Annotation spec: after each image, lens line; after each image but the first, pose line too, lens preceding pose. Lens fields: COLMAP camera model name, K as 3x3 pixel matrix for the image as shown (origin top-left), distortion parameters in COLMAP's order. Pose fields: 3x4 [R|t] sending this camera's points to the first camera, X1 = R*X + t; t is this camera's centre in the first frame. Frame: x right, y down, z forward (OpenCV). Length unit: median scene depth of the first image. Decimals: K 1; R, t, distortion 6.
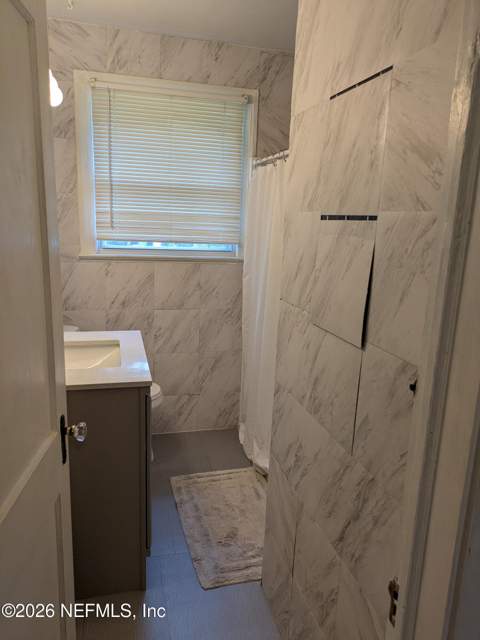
lens RADIAL K [[475.3, 0, 242.6], [0, 475.3, 322.6], [0, 0, 1]] dist [0.034805, -0.031058]
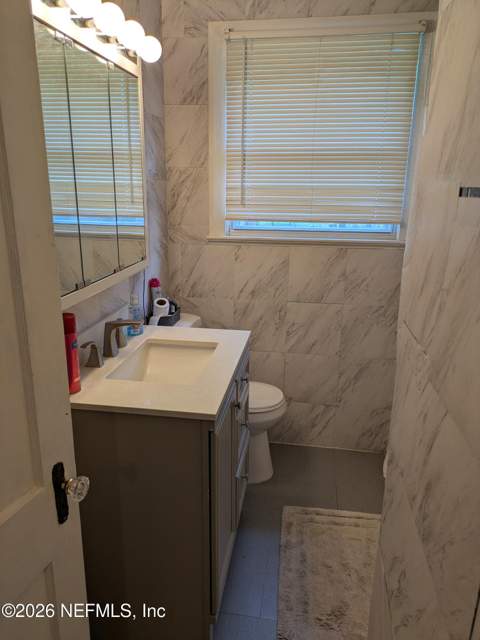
lens RADIAL K [[475.3, 0, 236.0], [0, 475.3, 315.9], [0, 0, 1]] dist [0.034805, -0.031058]
pose [[0.911249, 0.080191, -0.403973, 0.079126], [-0.062629, 0.996435, 0.056524, -0.047129], [0.407066, -0.026207, 0.913023, 0.199291]]
